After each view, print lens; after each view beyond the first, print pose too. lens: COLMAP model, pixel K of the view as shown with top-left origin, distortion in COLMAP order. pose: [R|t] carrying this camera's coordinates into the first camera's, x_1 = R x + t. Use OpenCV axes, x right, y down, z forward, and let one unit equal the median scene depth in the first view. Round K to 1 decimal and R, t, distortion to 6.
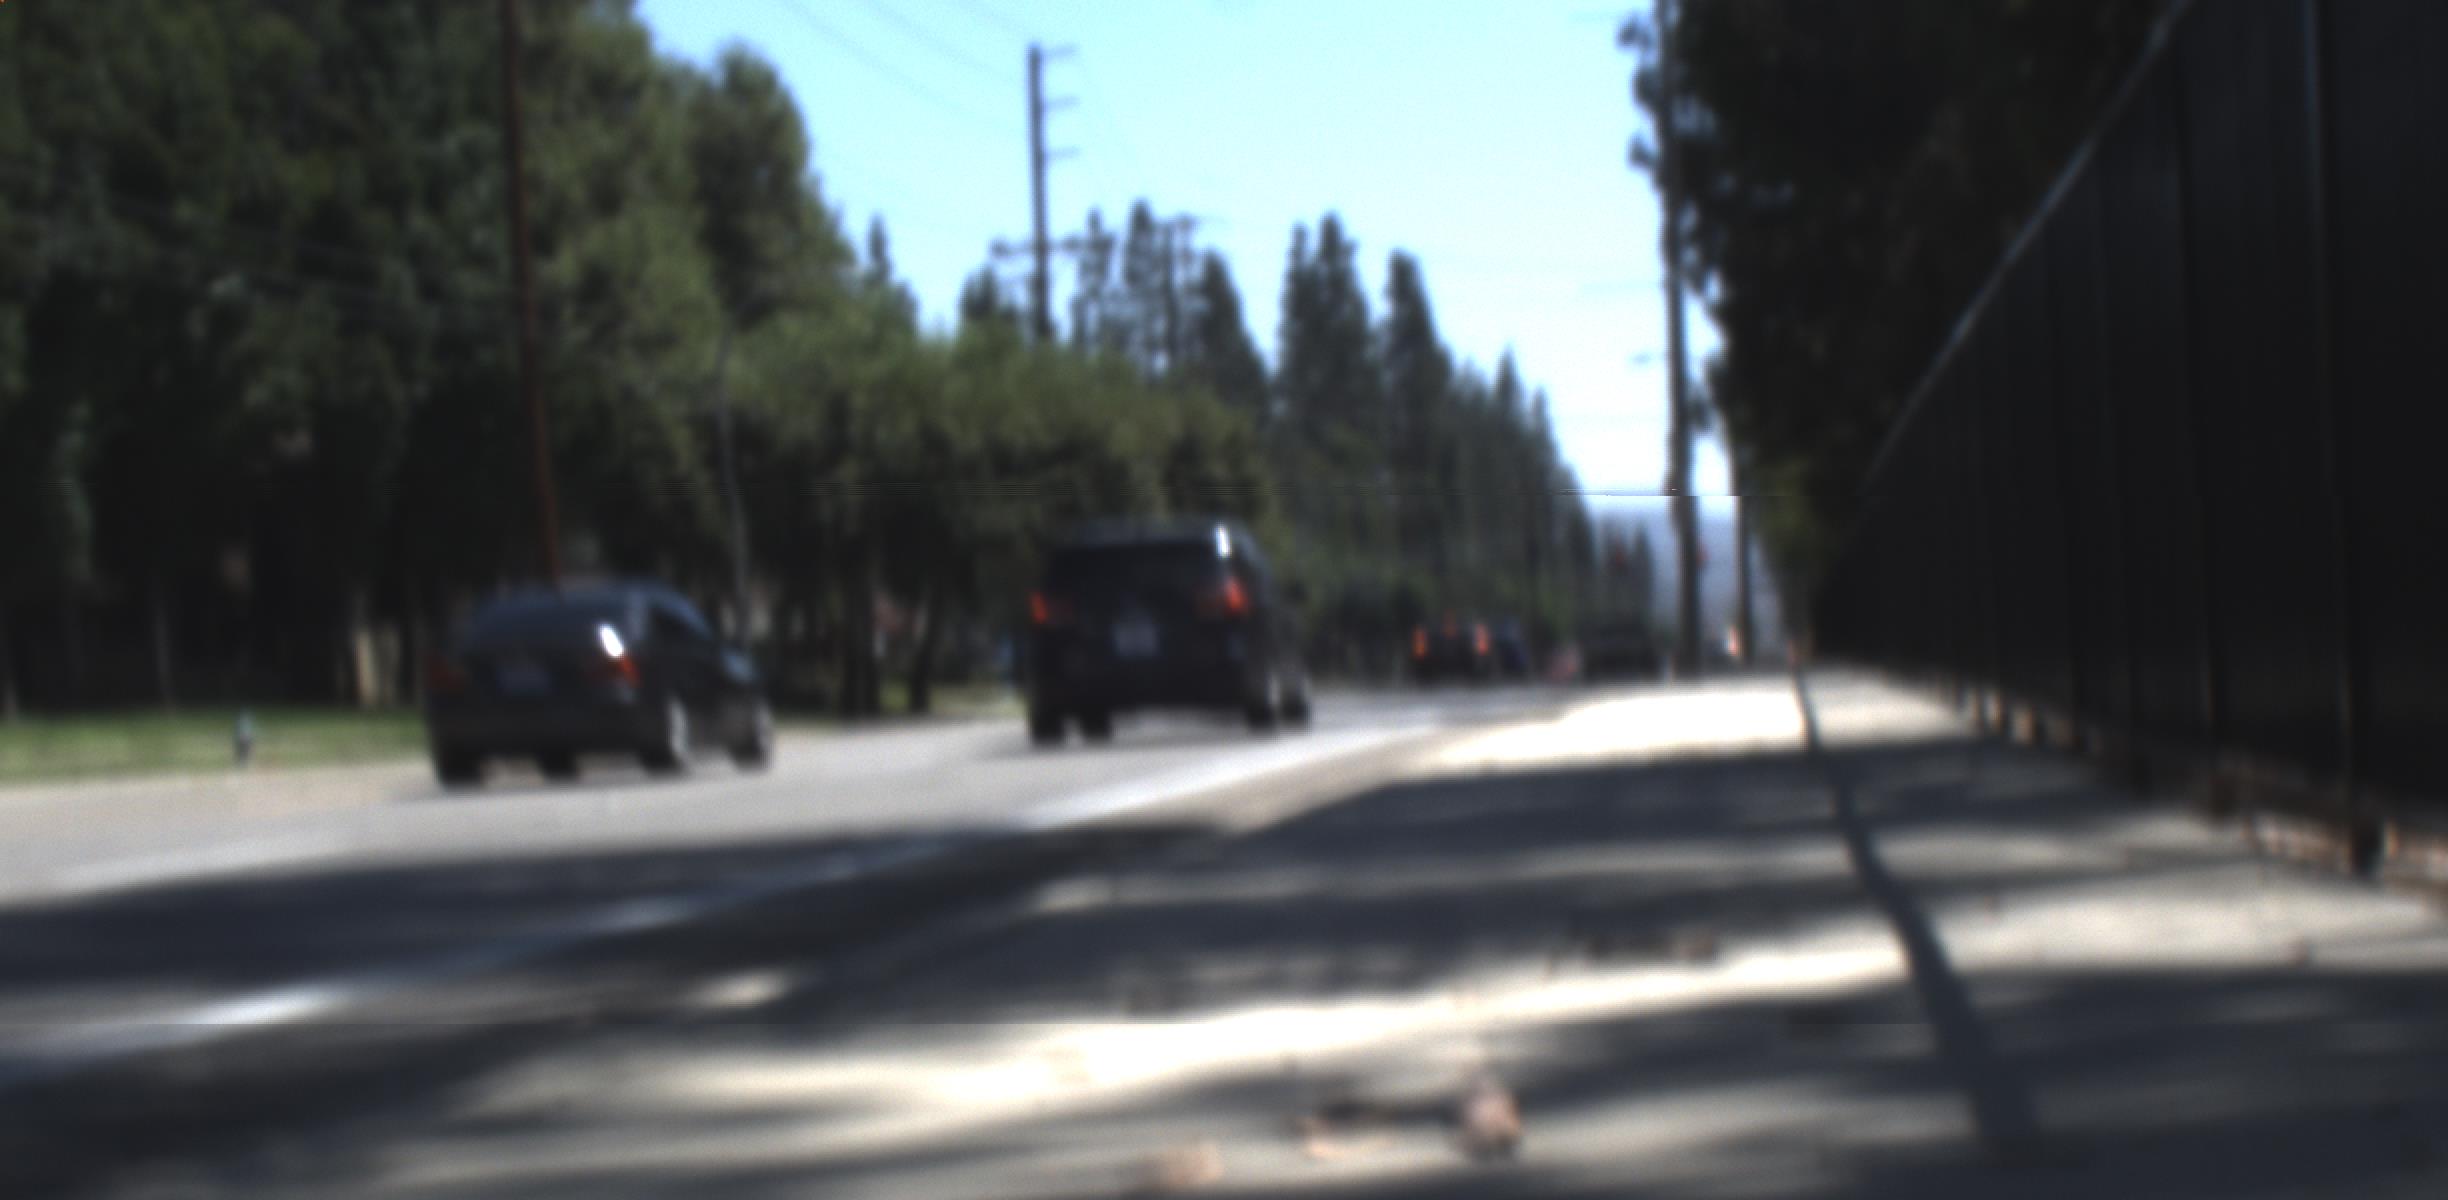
lens RADIAL K [[5554.9, 0, 1181.6], [0, 5554.9, 615.6], [0, 0, 1]] dist [0.061005, 0.000000]
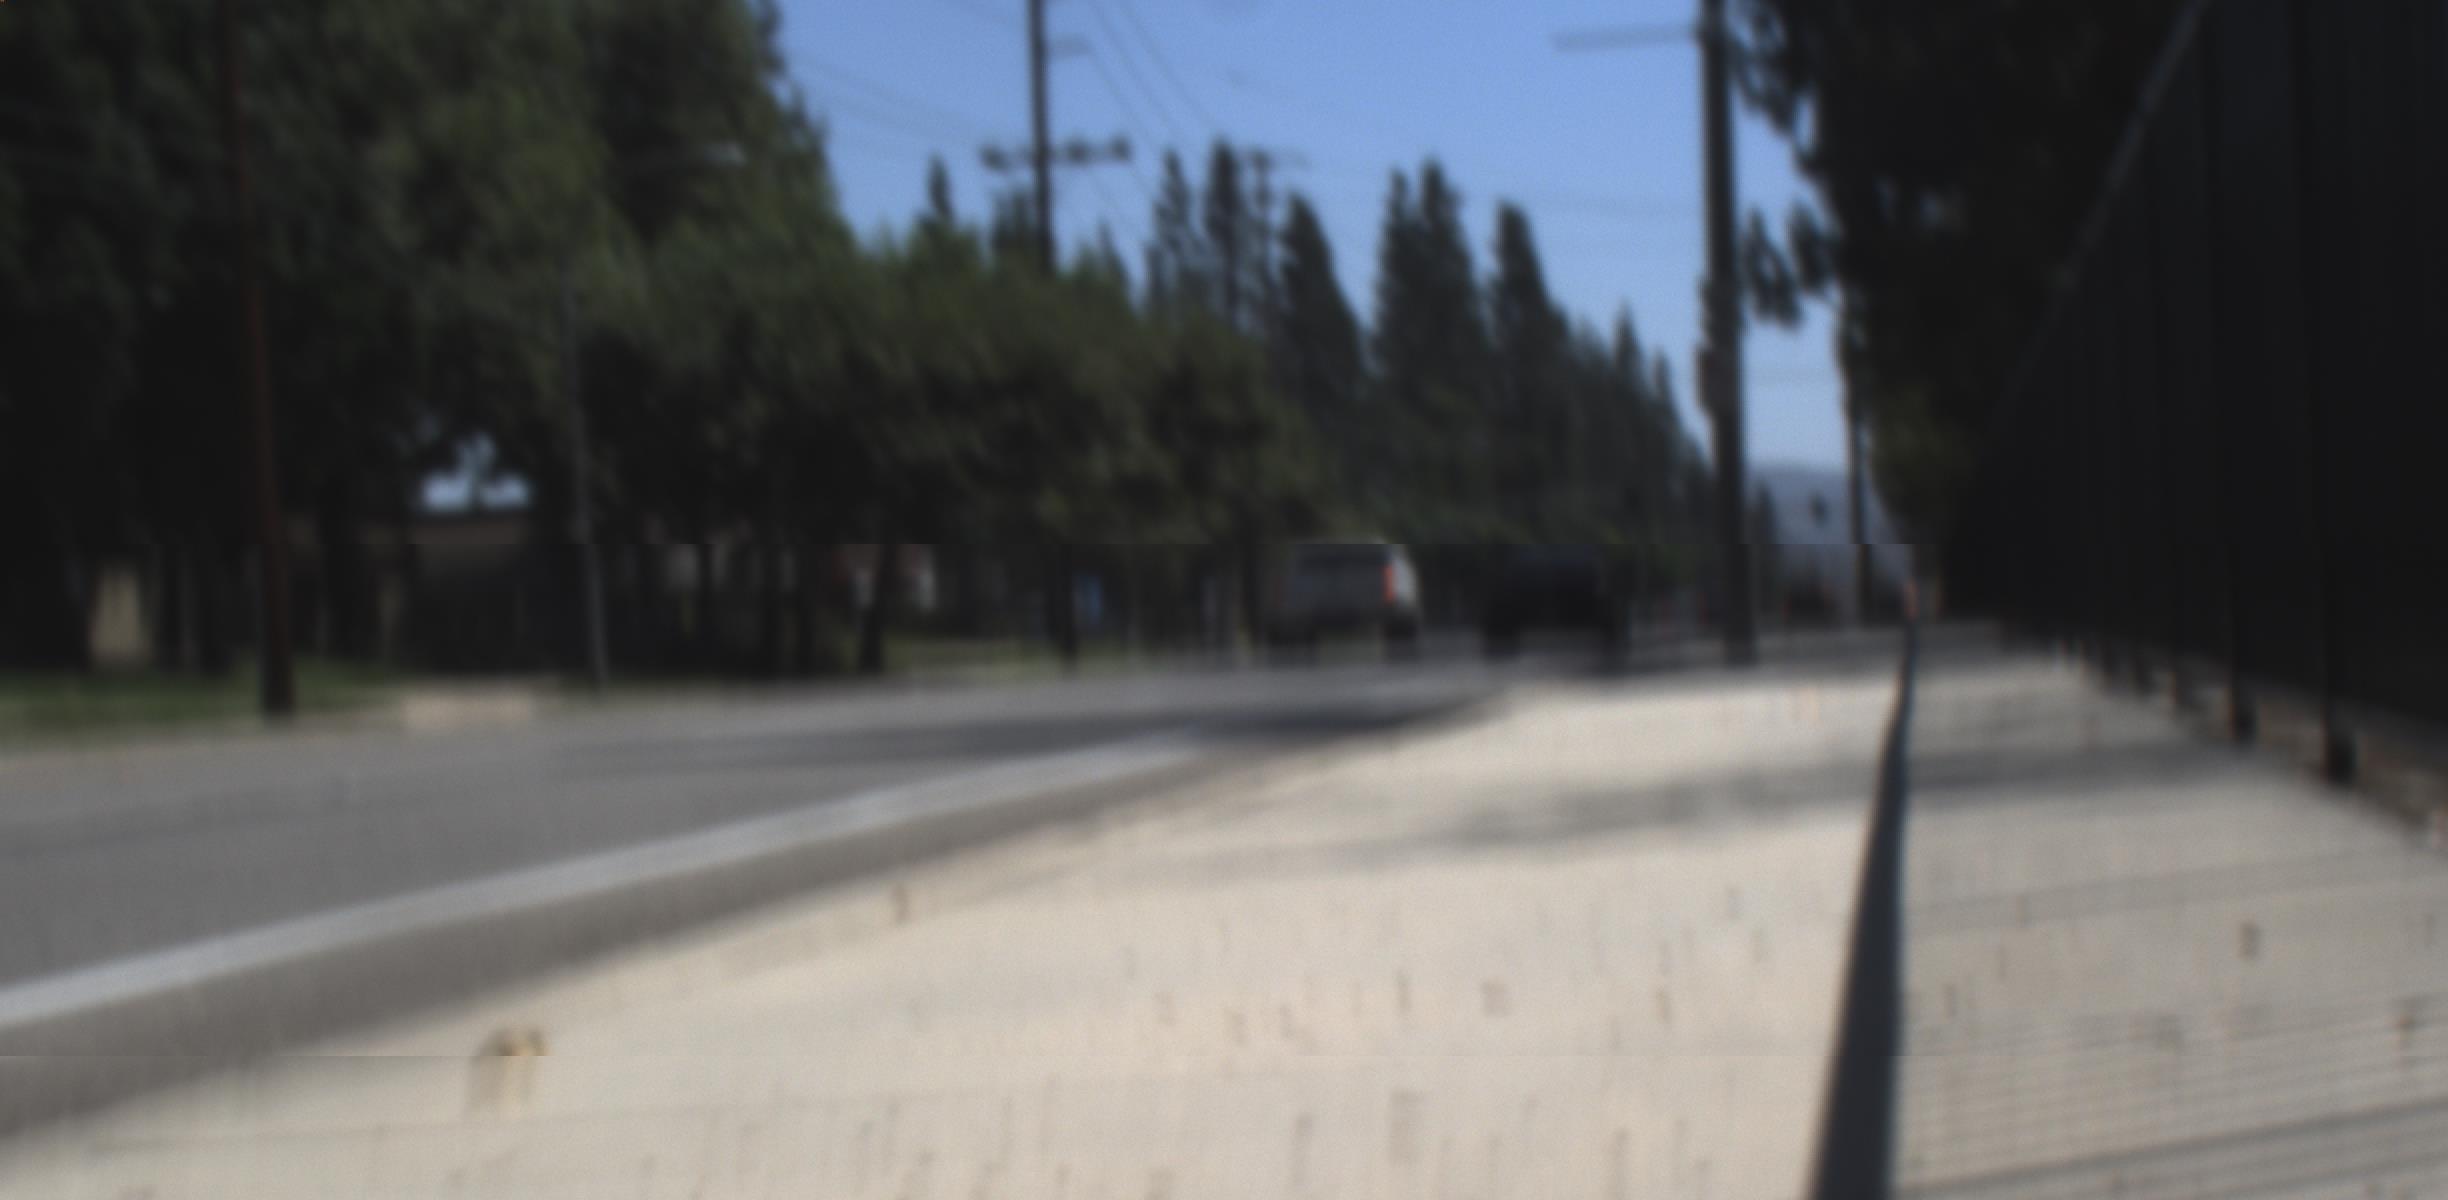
lens RADIAL K [[5554.9, 0, 1226.3], [0, 5554.9, 599.0], [0, 0, 1]] dist [0.061005, 0.000000]
pose [[0.999870, 0.000573, -0.016124, 0.021879], [-0.000551, 0.999999, 0.001364, 0.000716], [0.016124, -0.001355, 0.999869, 0.190284]]
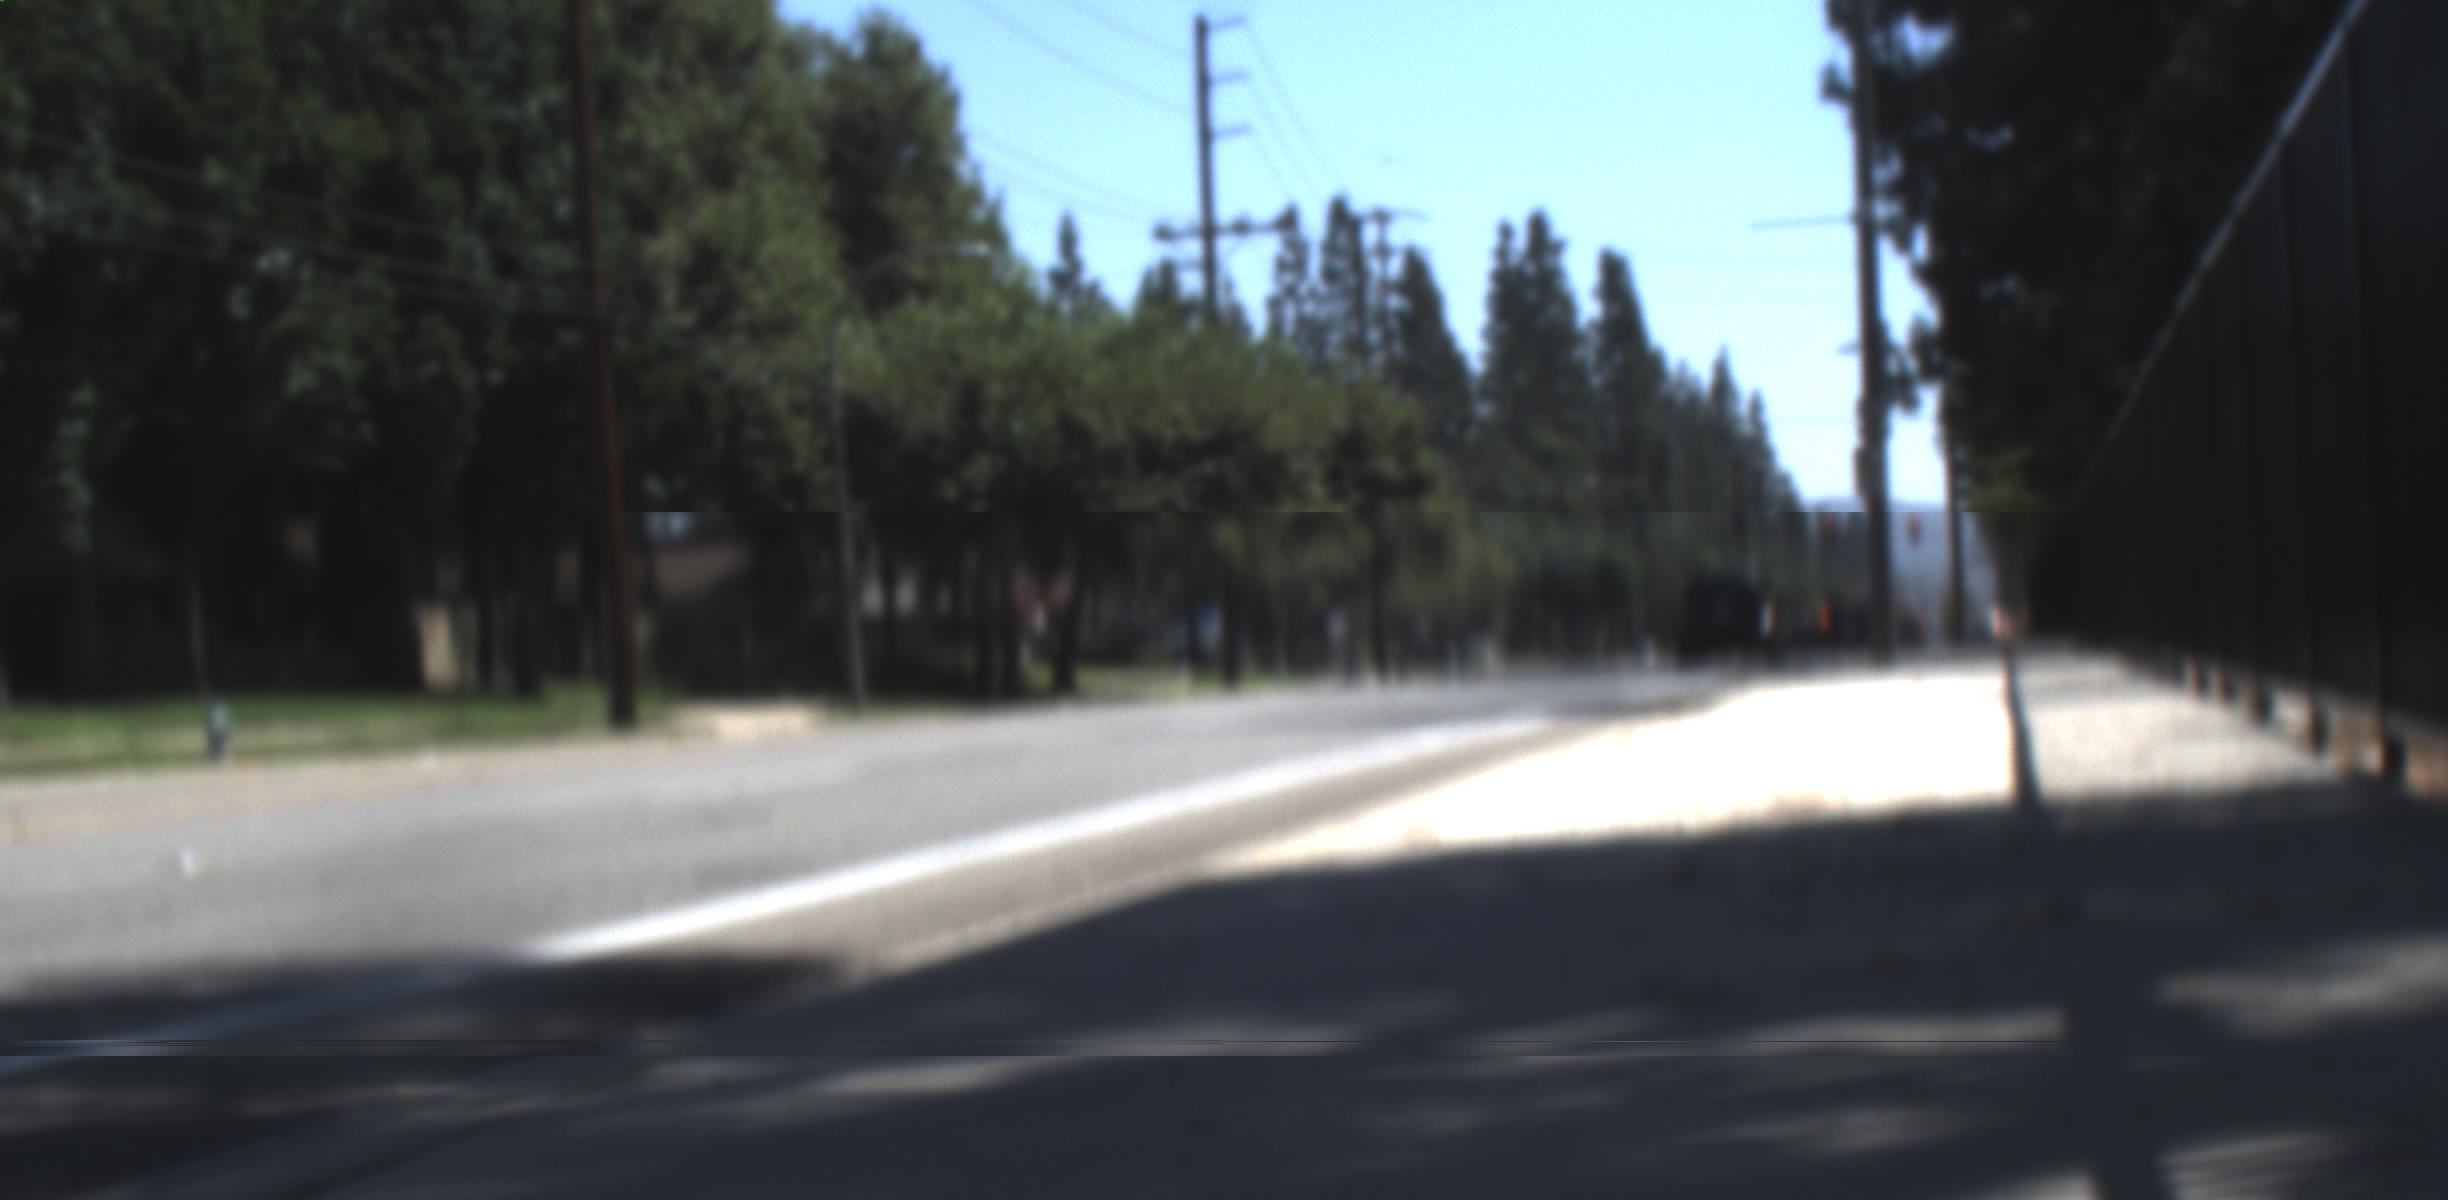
lens RADIAL K [[5554.9, 0, 1207.7], [0, 5554.9, 543.7], [0, 0, 1]] dist [0.061005, 0.000000]
pose [[0.999368, -0.004742, -0.035240, 0.009687], [0.004213, 0.999877, -0.015077, 0.000899], [0.035307, 0.014919, 0.999265, 0.083110]]
